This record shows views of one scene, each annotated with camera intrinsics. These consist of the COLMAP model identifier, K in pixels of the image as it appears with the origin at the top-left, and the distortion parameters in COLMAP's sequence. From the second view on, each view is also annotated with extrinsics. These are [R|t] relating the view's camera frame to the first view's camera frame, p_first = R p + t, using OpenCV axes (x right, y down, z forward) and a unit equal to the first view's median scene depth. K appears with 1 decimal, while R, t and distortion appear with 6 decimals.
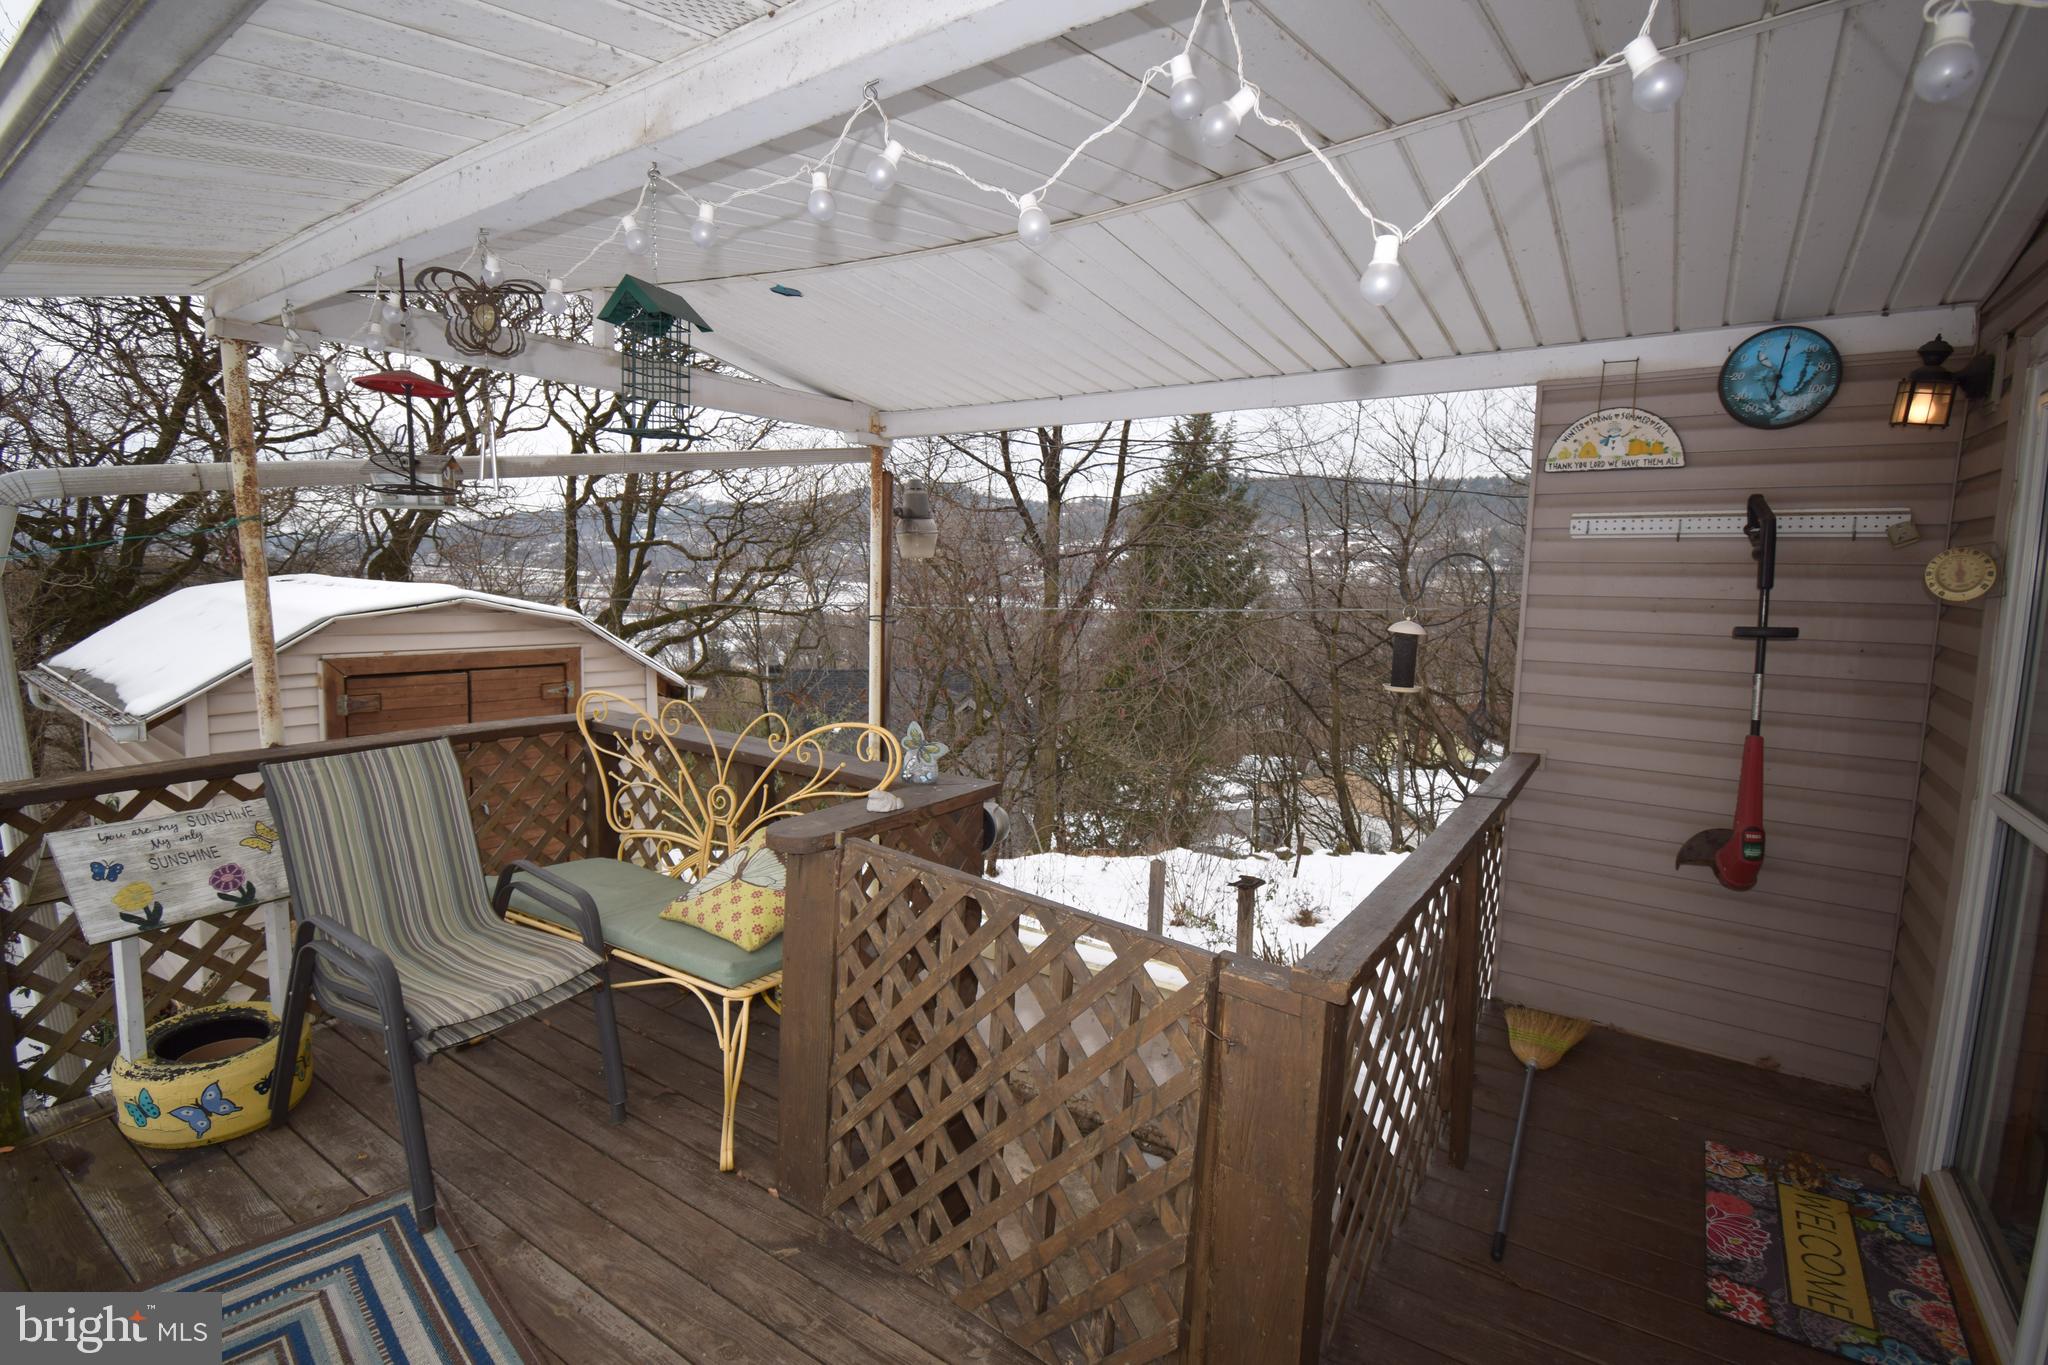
lens RADIAL K [[942.8, 0, 1026.7], [0, 942.8, 670.3], [0, 0, 1]] dist [0.020844, -0.026619]
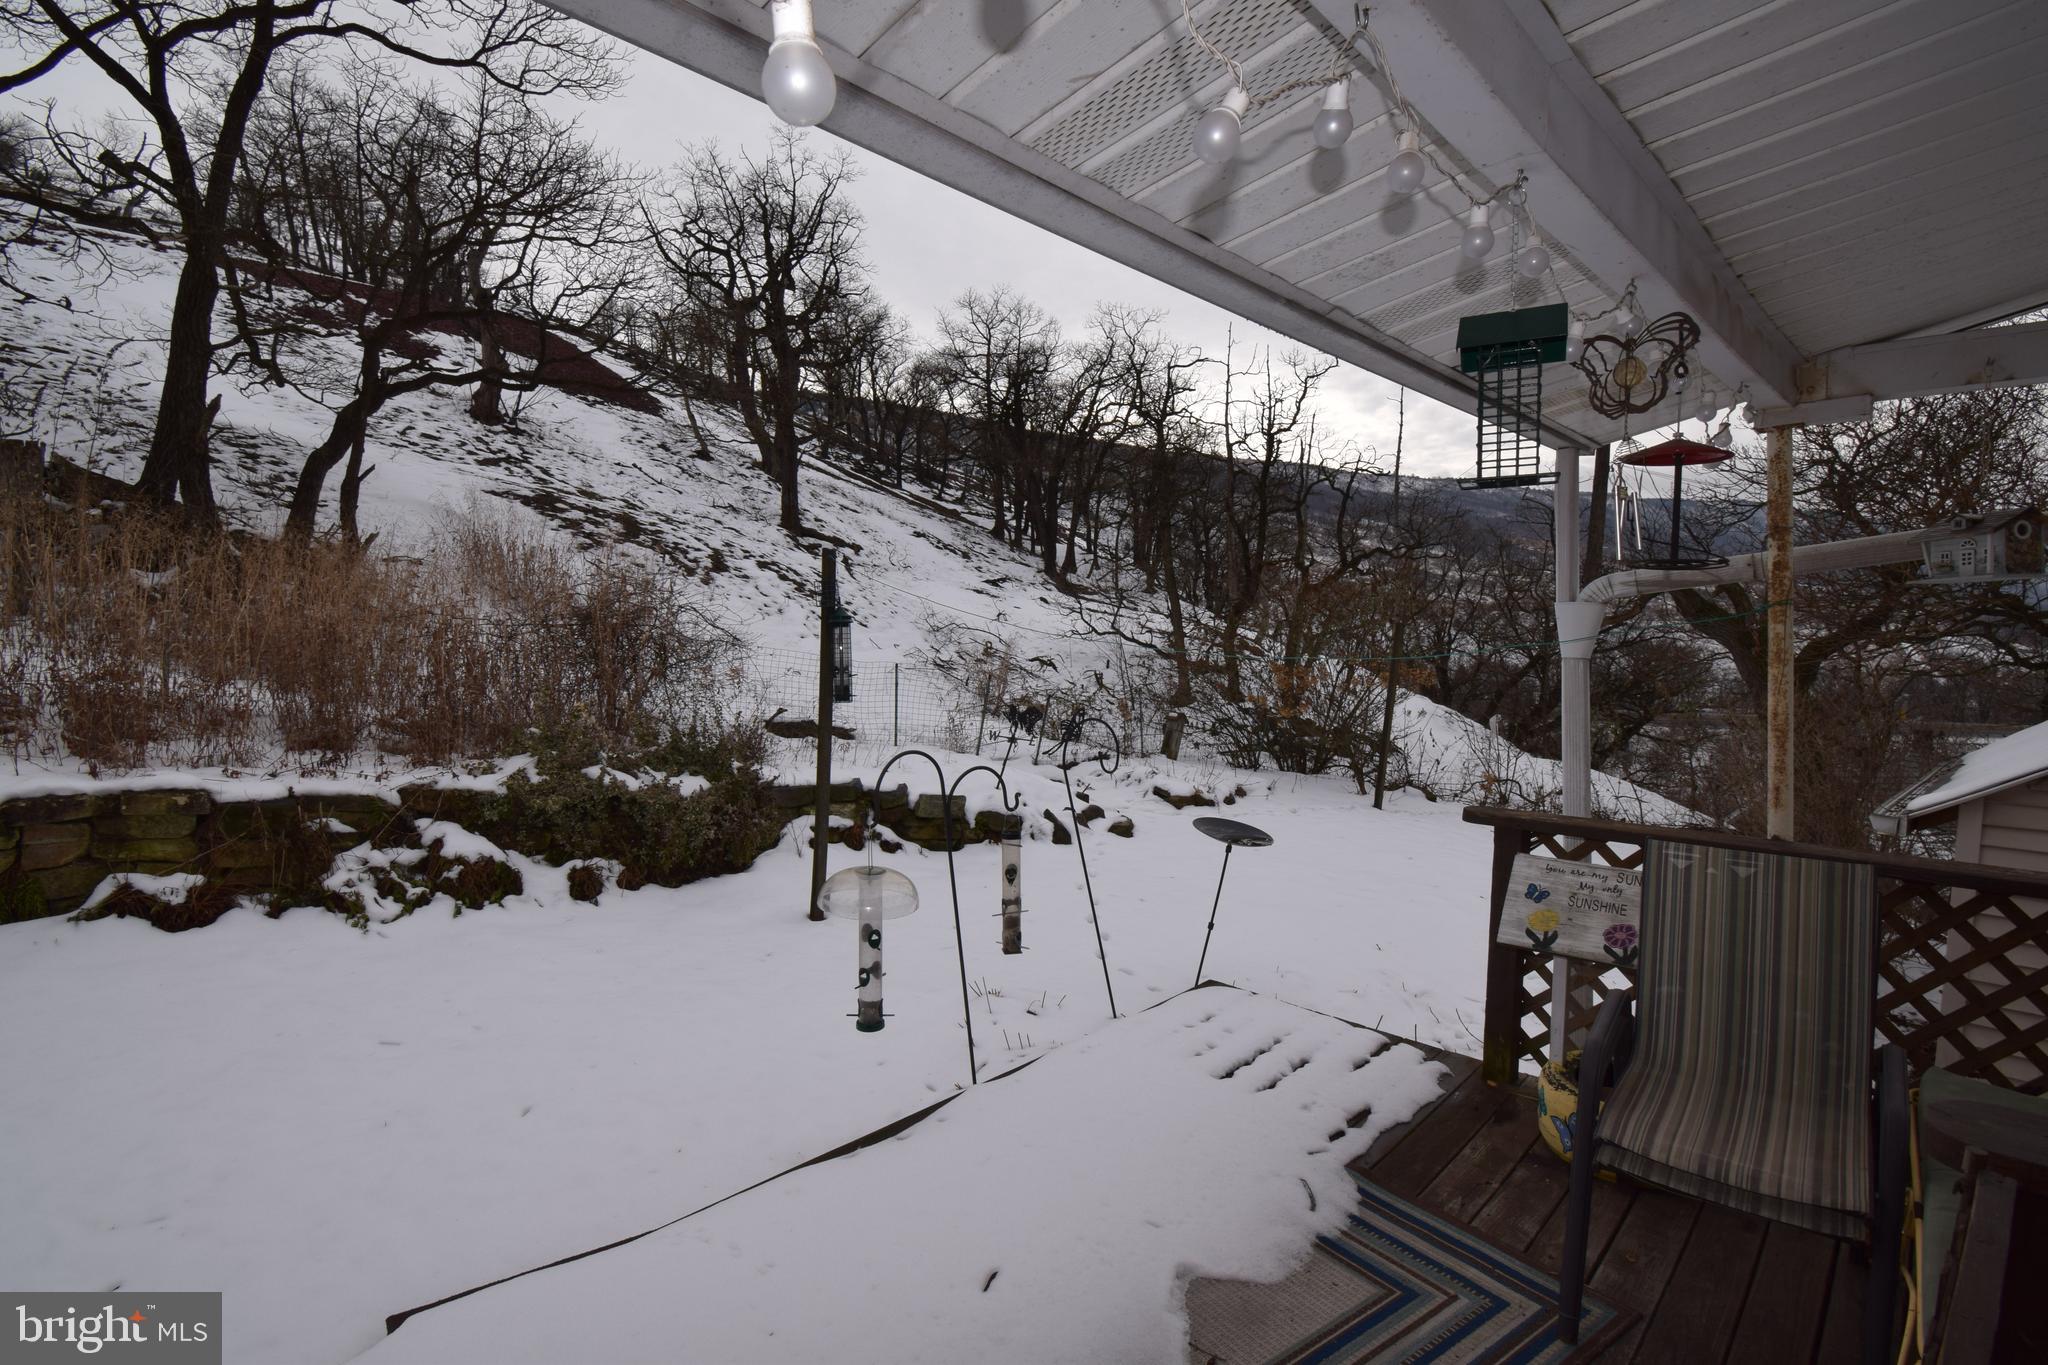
lens RADIAL K [[942.8, 0, 1026.7], [0, 942.8, 670.3], [0, 0, 1]] dist [0.020844, -0.026619]
pose [[-0.181522, 0.014297, -0.983283, 0.071052], [-0.119738, 0.992133, 0.036530, -0.008330], [0.976070, 0.124367, -0.178382, 0.102475]]
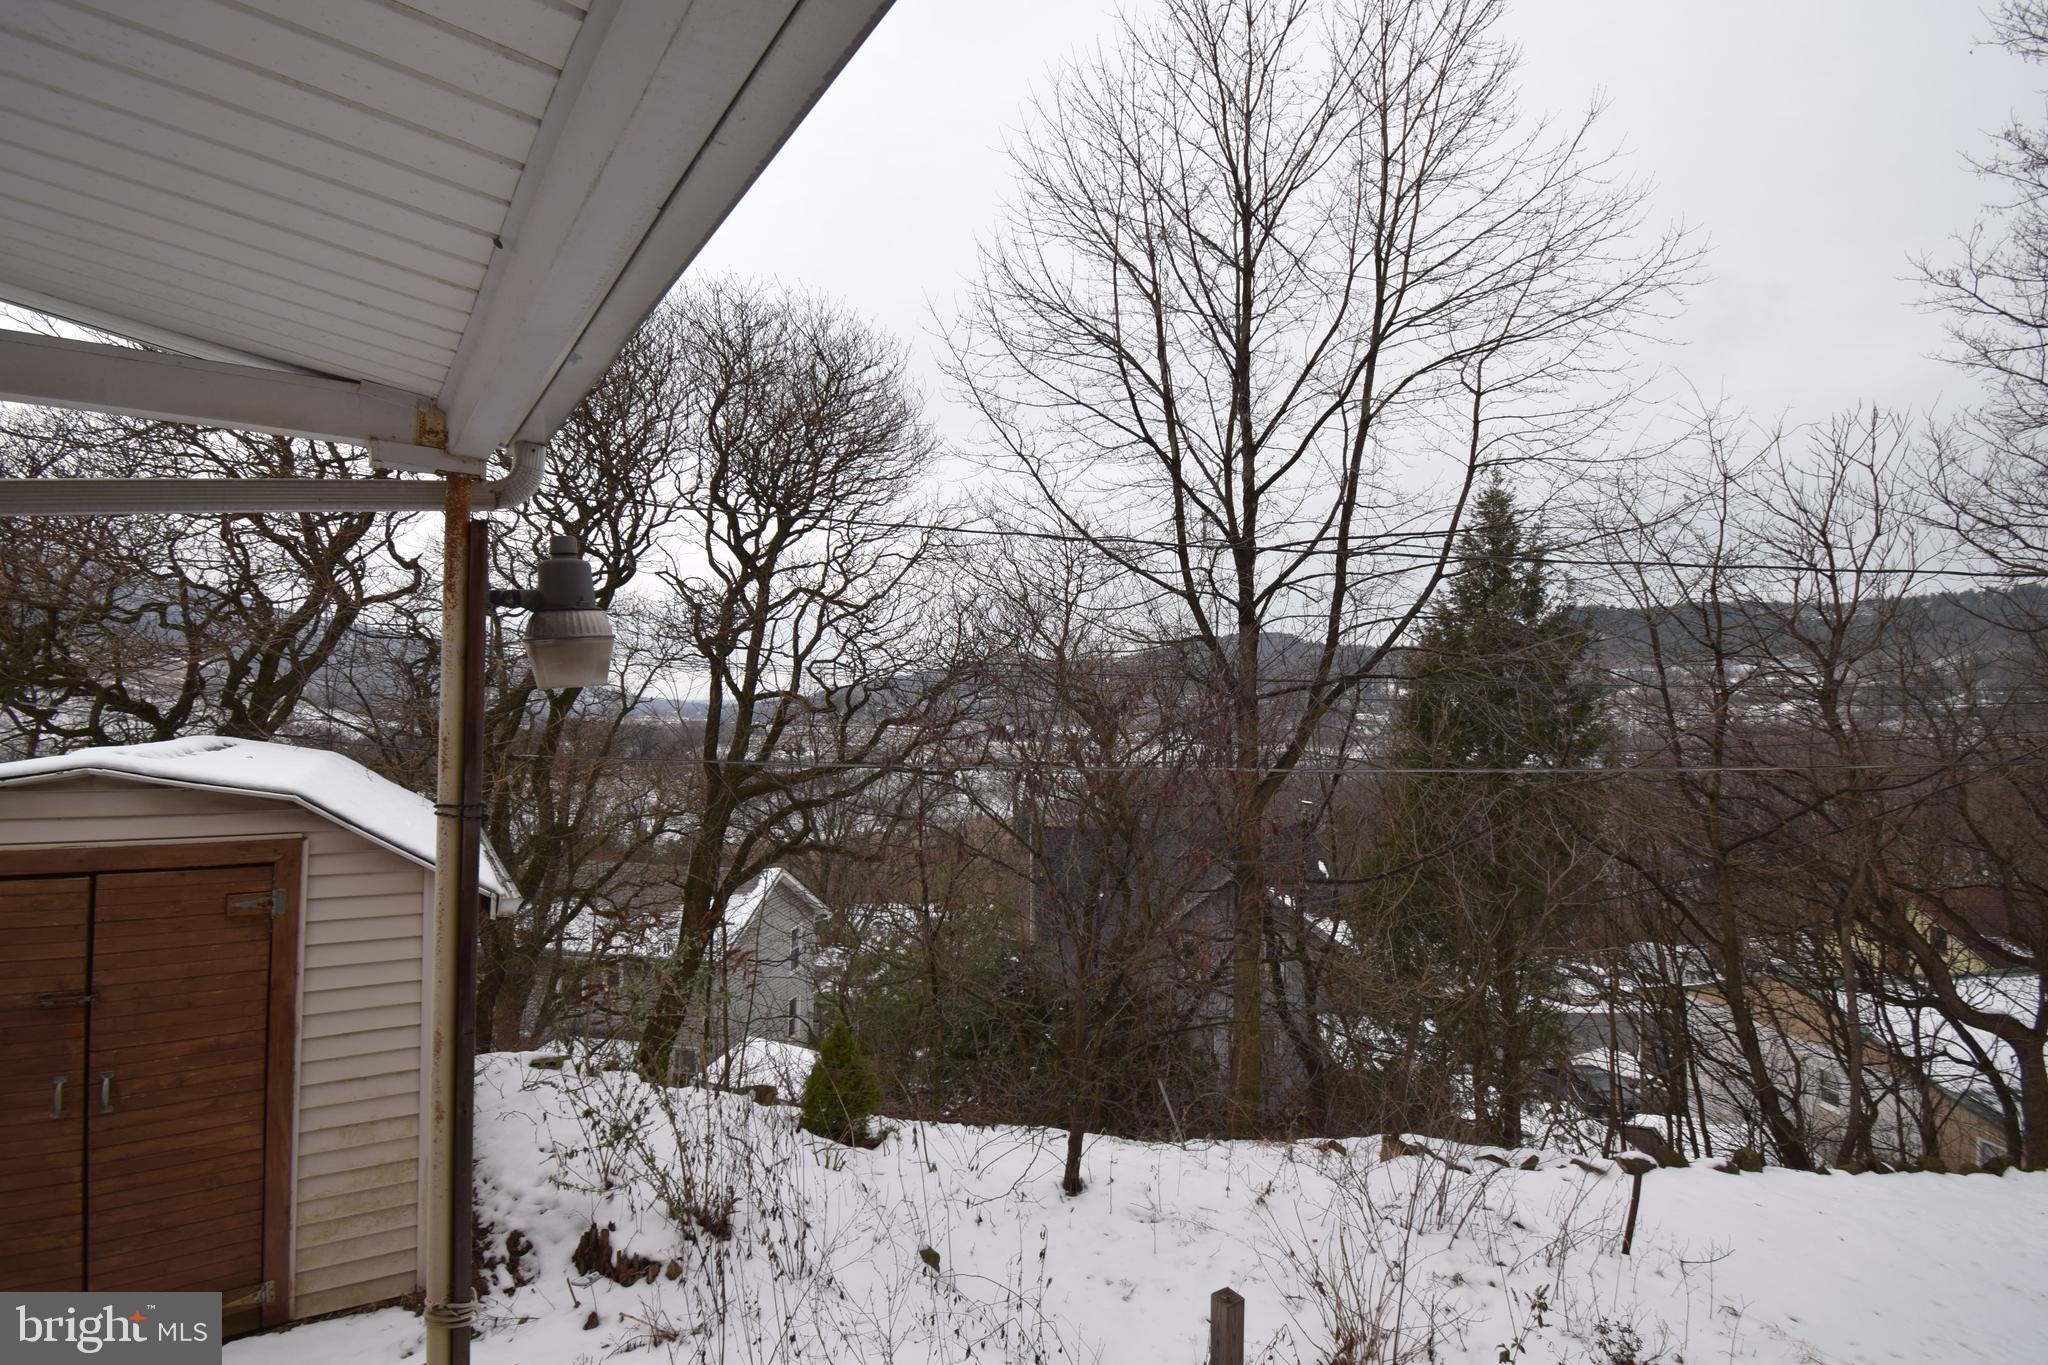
lens RADIAL K [[921.8, 0, 1054.4], [0, 921.8, 671.9], [0, 0, 1]] dist [0.018348, -0.023315]
pose [[0.944237, -0.033704, -0.327538, 0.126784], [-0.018082, 0.987939, -0.153787, -0.024800], [0.328770, 0.151134, 0.932239, 0.268673]]
